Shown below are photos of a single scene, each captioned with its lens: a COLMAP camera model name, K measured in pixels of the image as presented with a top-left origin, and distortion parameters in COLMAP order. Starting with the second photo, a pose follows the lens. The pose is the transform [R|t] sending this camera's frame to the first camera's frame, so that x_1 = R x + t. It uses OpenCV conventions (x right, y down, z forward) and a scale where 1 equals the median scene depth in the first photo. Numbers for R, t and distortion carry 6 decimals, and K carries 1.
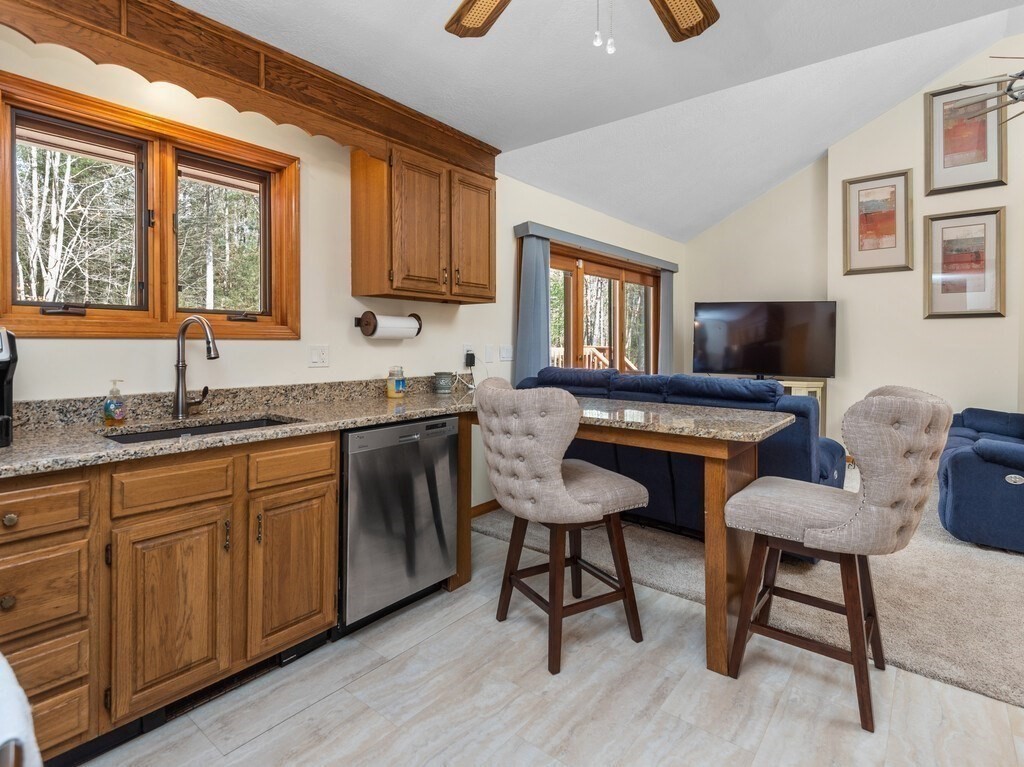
lens RADIAL K [[533.4, 0, 510.2], [0, 533.4, 344.5], [0, 0, 1]] dist [0.002238, -0.000359]
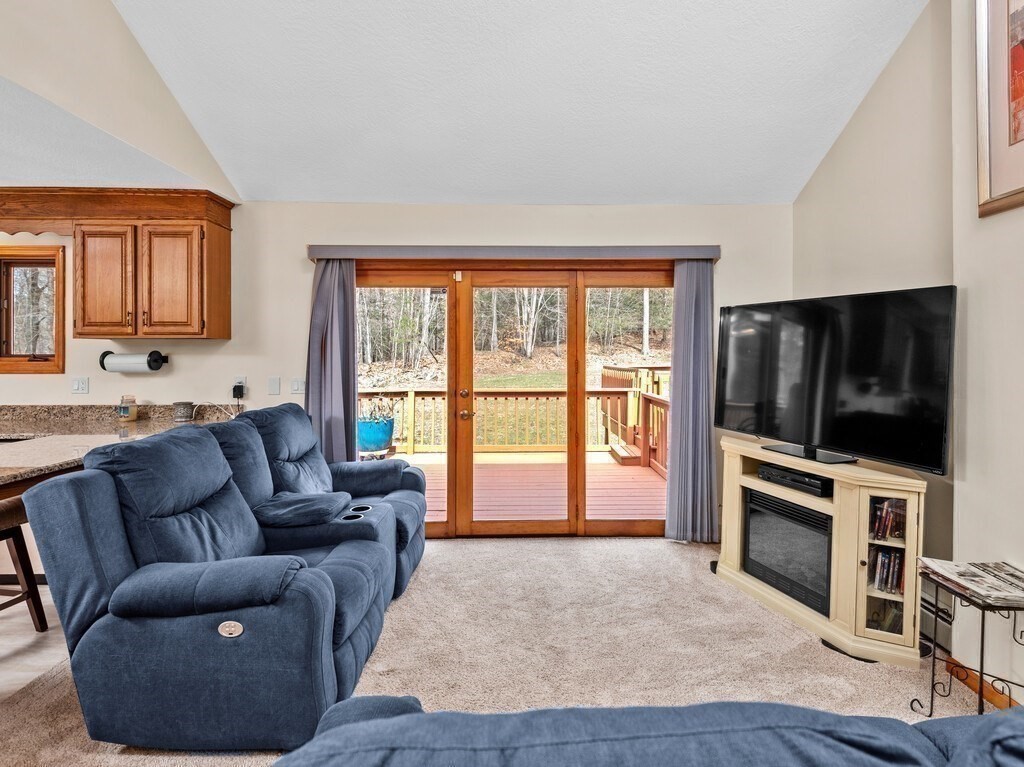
lens RADIAL K [[517.0, 0, 513.0], [0, 517.0, 354.9], [0, 0, 1]] dist [0.004048, -0.000298]
pose [[0.648579, -0.004149, -0.761136, 0.783508], [-0.002702, 0.999966, -0.007754, -0.028155], [0.761143, 0.007086, 0.648546, 0.558135]]
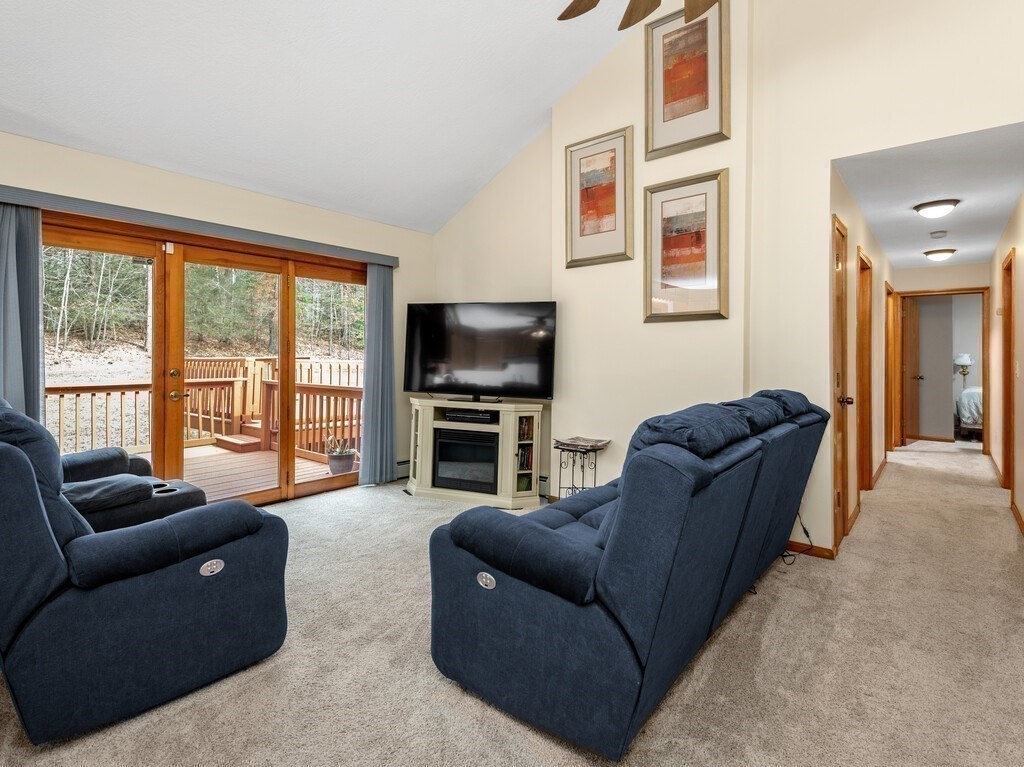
lens RADIAL K [[521.0, 0, 485.0], [0, 521.0, 354.3], [0, 0, 1]] dist [0.016338, -0.001508]
pose [[0.999575, 0.001200, -0.029127, 0.599405], [-0.001469, 0.999956, -0.009221, 0.004452], [0.029114, 0.009260, 0.999533, 0.265322]]
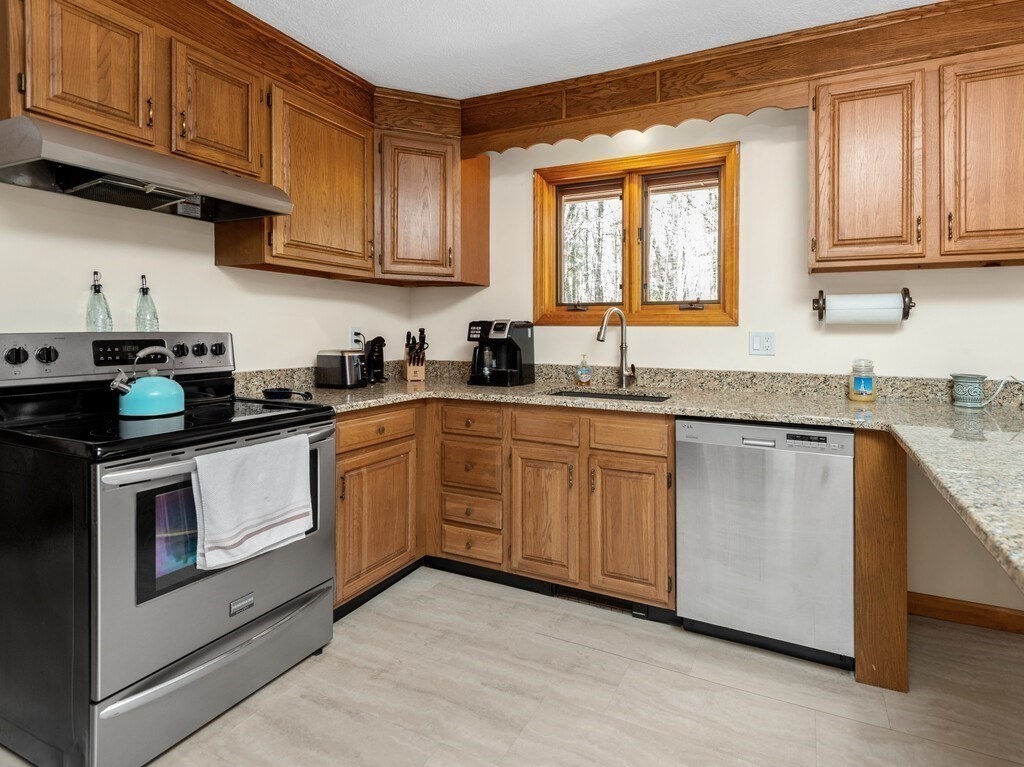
lens RADIAL K [[526.6, 0, 558.7], [0, 526.6, 333.3], [0, 0, 1]] dist [0.002567, -0.001254]
pose [[0.241603, 0.003872, -0.970367, 0.257202], [-0.009754, 0.999951, 0.001562, 0.003497], [0.970326, 0.009088, 0.241629, 0.243616]]
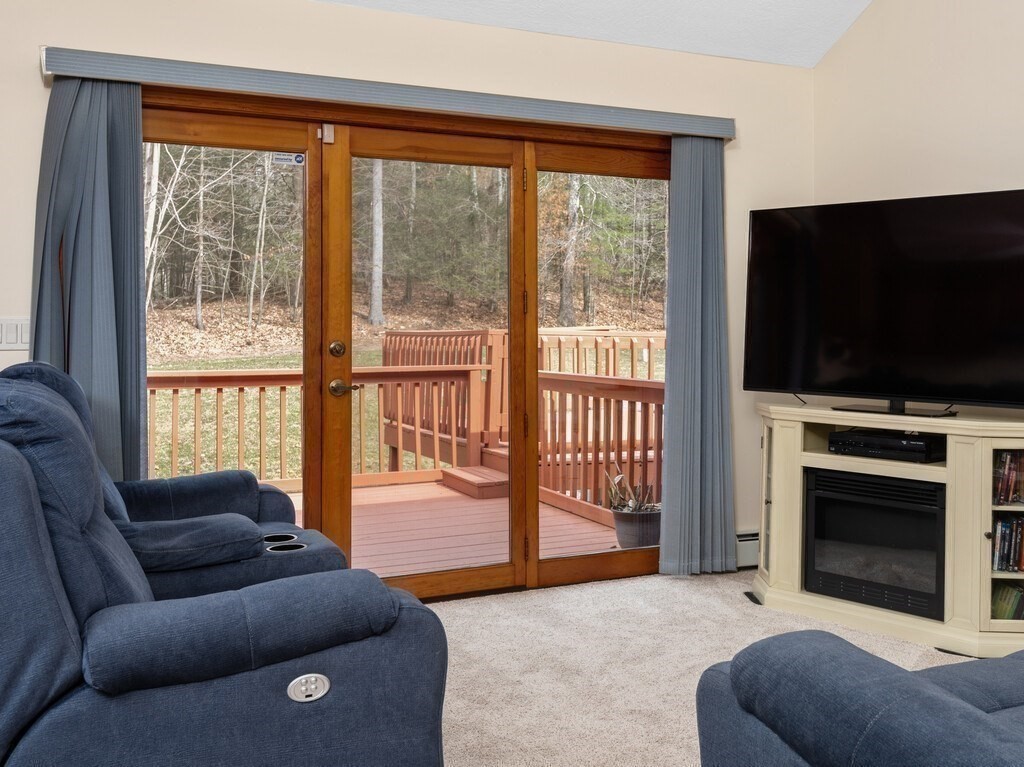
lens RADIAL K [[1025.1, 0, 557.3], [0, 1025.1, 305.8], [0, 0, 1]] dist [0.019265, 0.011920]
pose [[0.910826, -0.014043, -0.412552, 0.652462], [0.001832, 0.999549, -0.029980, 0.016082], [0.412787, 0.026551, 0.910440, 0.304576]]
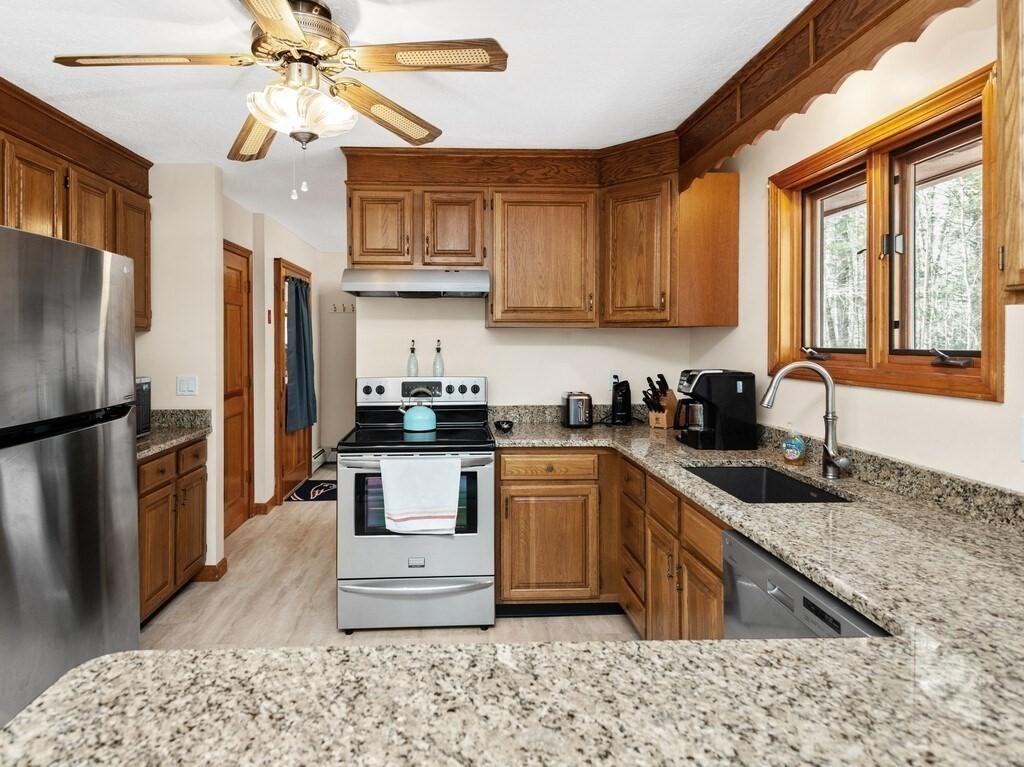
lens RADIAL K [[579.5, 0, 475.2], [0, 579.5, 343.4], [0, 0, 1]] dist [0.025086, -0.013464]
pose [[-0.758519, 0.001896, -0.651648, 0.205491], [-0.002749, 0.999978, 0.006110, -0.038818], [0.651645, 0.006426, -0.758497, 0.604679]]
